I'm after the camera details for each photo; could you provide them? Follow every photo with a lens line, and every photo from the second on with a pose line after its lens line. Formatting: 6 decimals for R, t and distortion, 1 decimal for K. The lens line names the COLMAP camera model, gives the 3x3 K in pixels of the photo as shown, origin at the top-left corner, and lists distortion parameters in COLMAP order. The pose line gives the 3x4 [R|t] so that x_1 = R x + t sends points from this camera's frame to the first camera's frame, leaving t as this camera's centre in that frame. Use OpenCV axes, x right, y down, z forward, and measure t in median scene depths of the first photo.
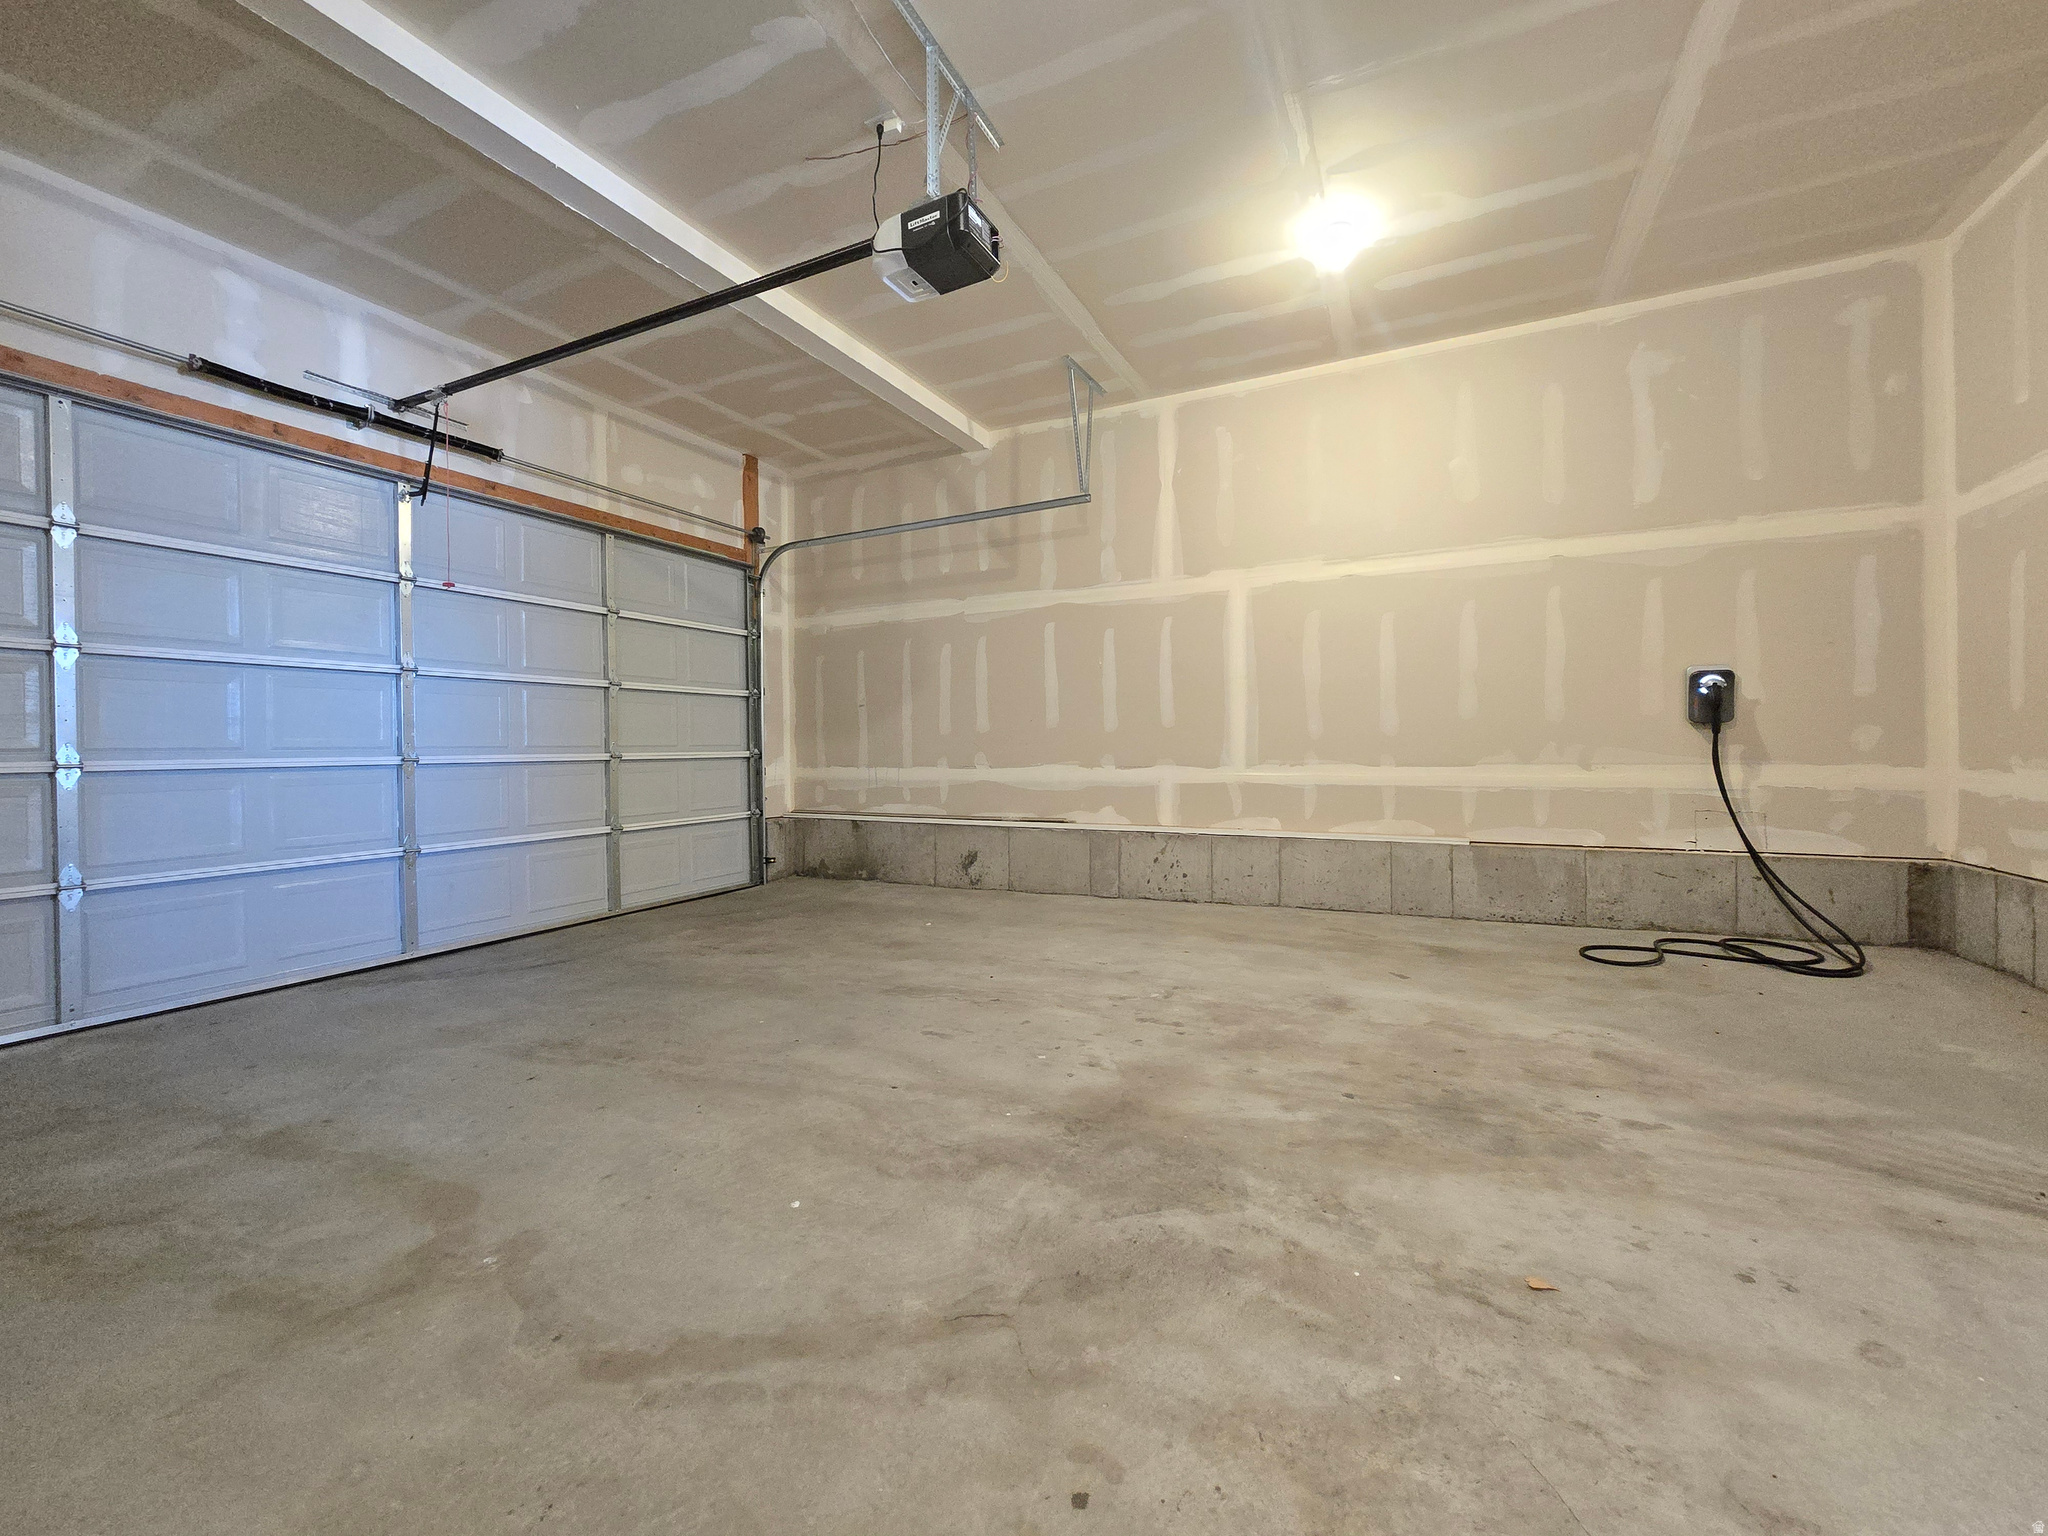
lens RADIAL K [[841.0, 0, 1013.2], [0, 841.0, 751.3], [0, 0, 1]] dist [-0.003458, -0.000727]
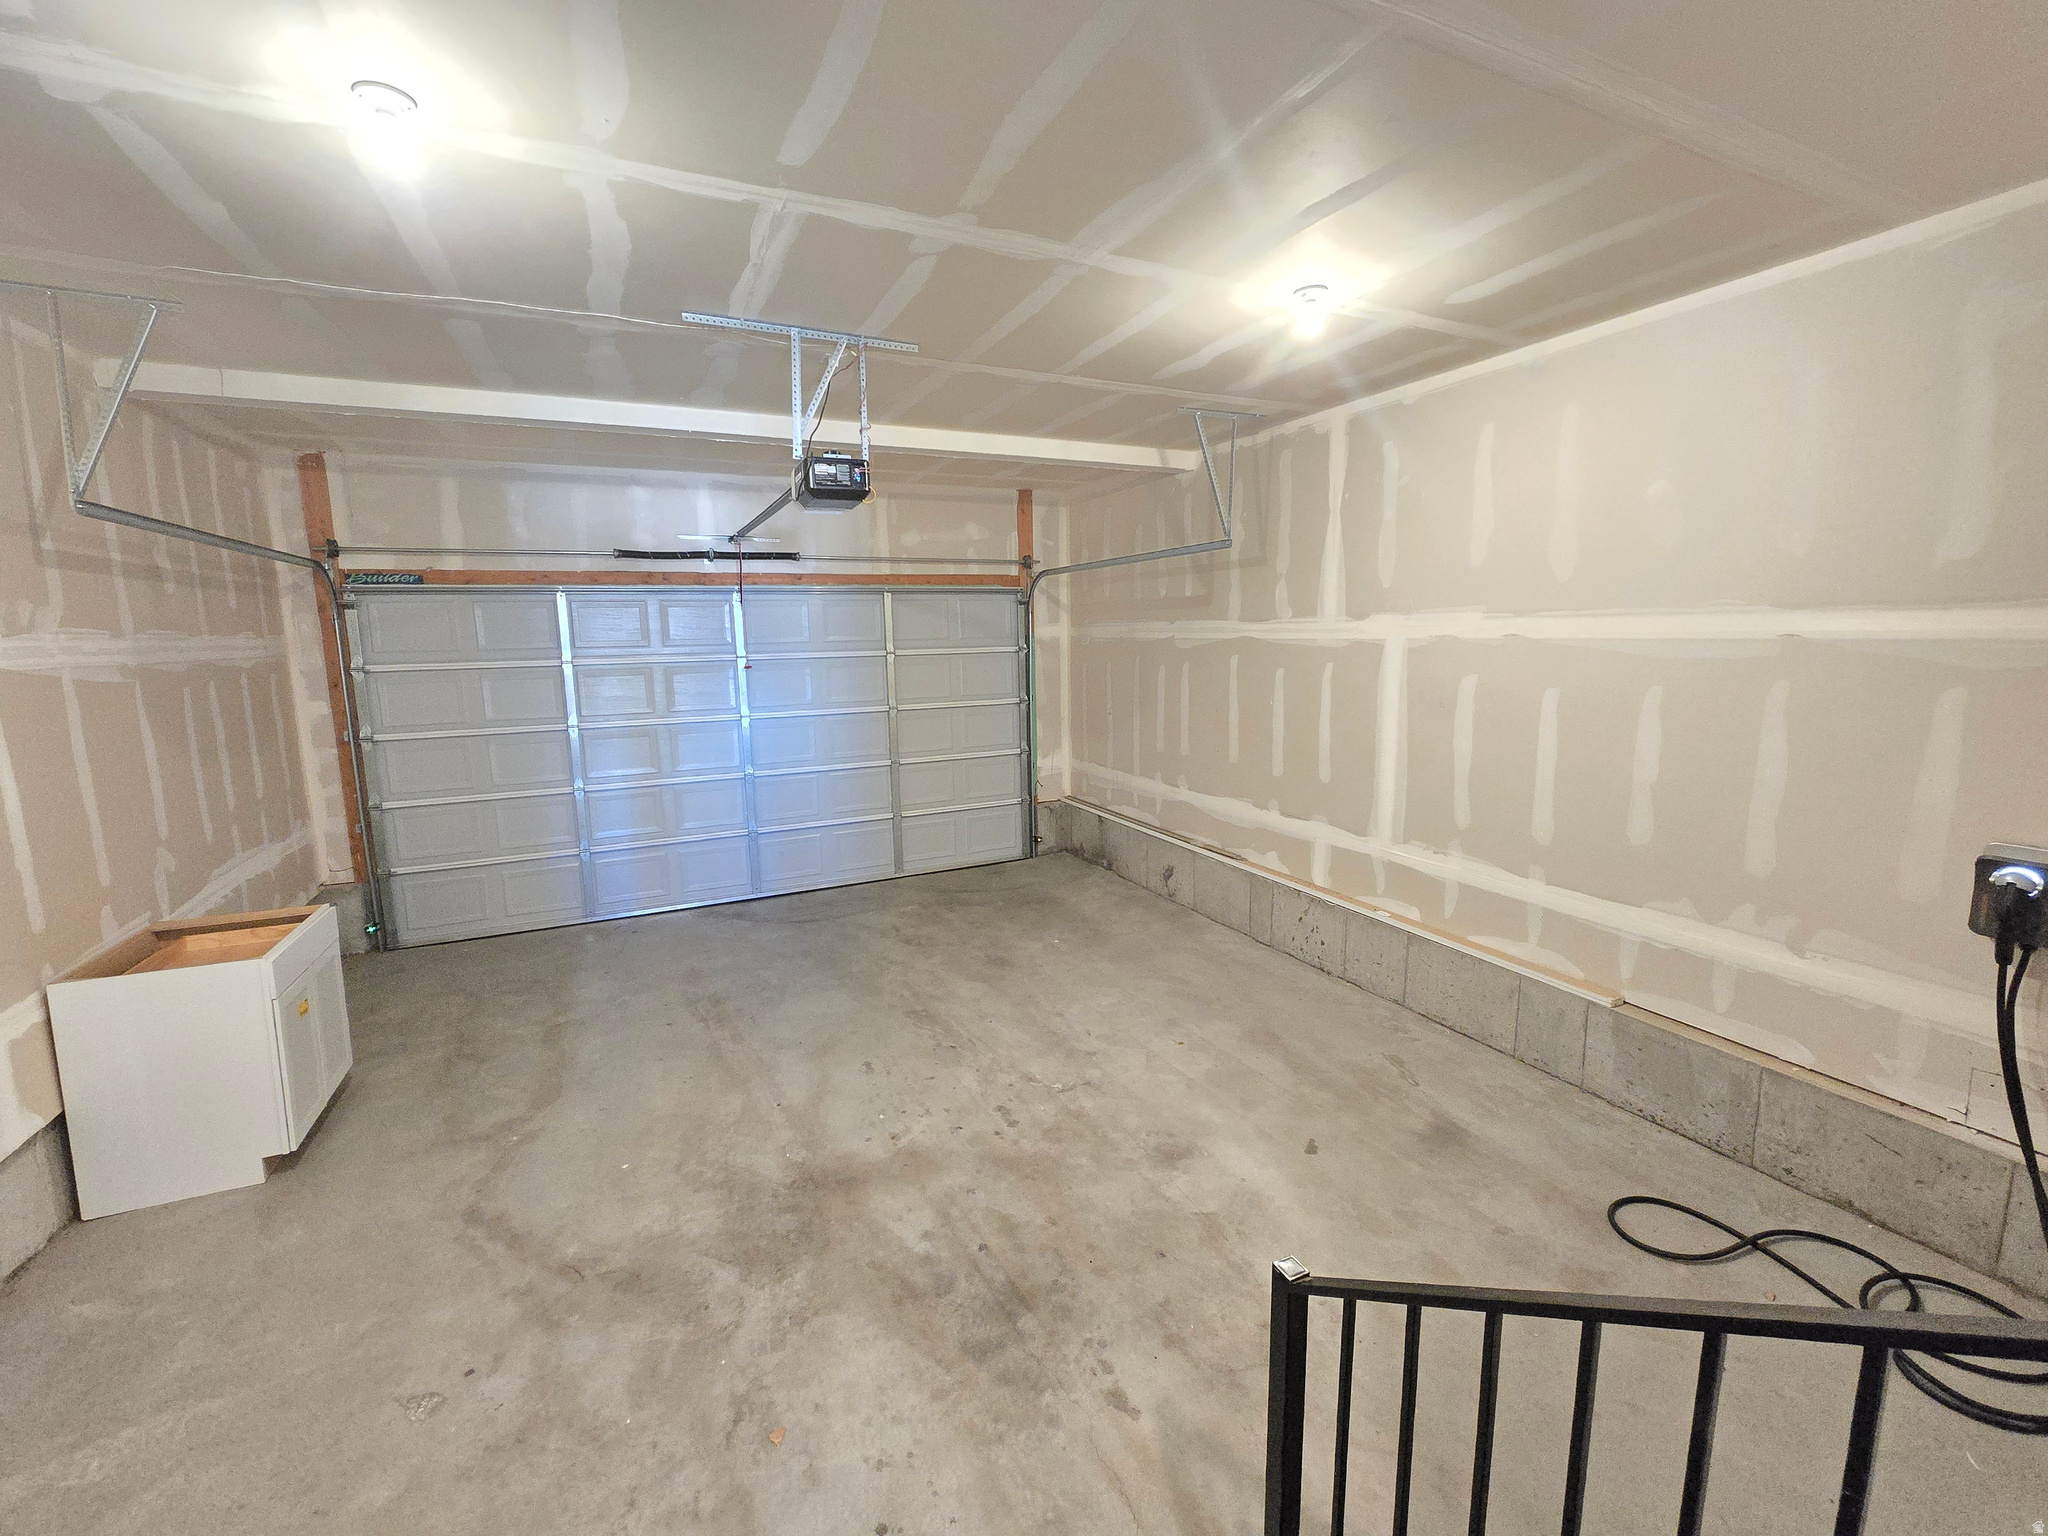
lens RADIAL K [[841.0, 0, 1013.2], [0, 841.0, 751.3], [0, 0, 1]] dist [-0.003458, -0.000727]
pose [[0.783395, 0.086276, -0.615507, 0.523521], [0.007190, 0.988994, 0.147779, -0.219129], [0.621483, -0.120195, 0.774153, 0.088327]]
